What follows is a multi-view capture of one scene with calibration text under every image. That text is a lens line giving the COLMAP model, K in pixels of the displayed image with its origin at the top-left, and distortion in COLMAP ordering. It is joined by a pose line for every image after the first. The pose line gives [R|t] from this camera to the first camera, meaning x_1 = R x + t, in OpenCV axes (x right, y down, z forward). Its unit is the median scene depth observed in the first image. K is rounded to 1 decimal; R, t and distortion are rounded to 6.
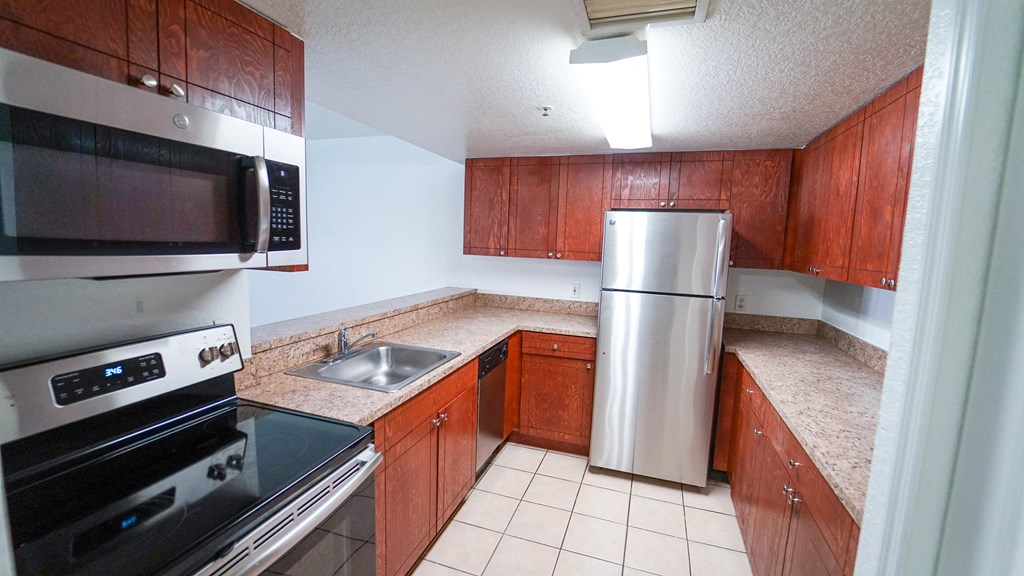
lens RADIAL K [[412.6, 0, 508.4], [0, 412.6, 285.7], [0, 0, 1]] dist [-0.022048, 0.000001]
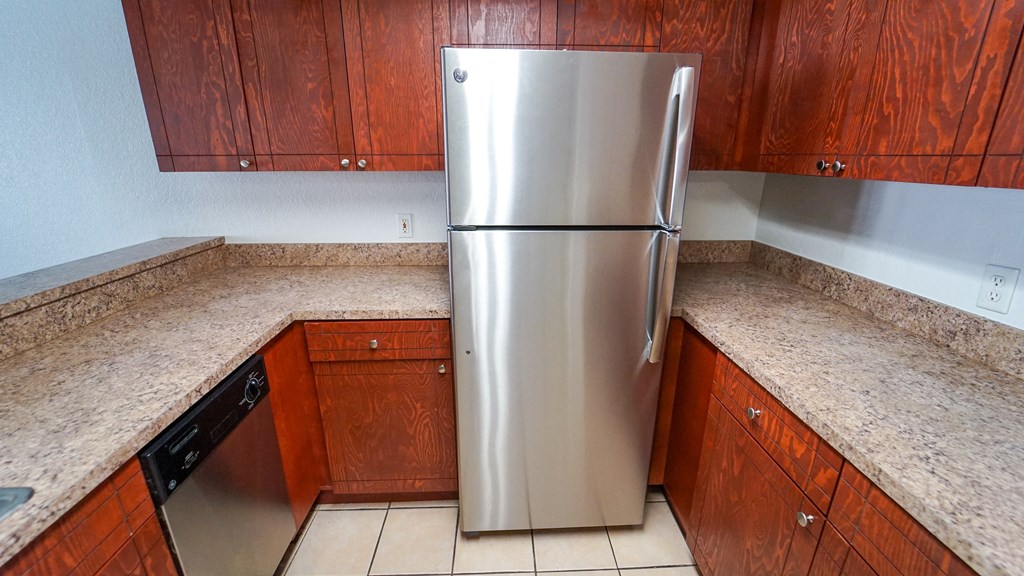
lens RADIAL K [[412.6, 0, 511.7], [0, 412.6, 287.9], [0, 0, 1]] dist [-0.022048, 0.000001]
pose [[0.927849, -0.142262, 0.344757, 0.102837], [0.070351, 0.974558, 0.212810, -0.018152], [-0.366260, -0.173201, 0.914251, 0.461346]]
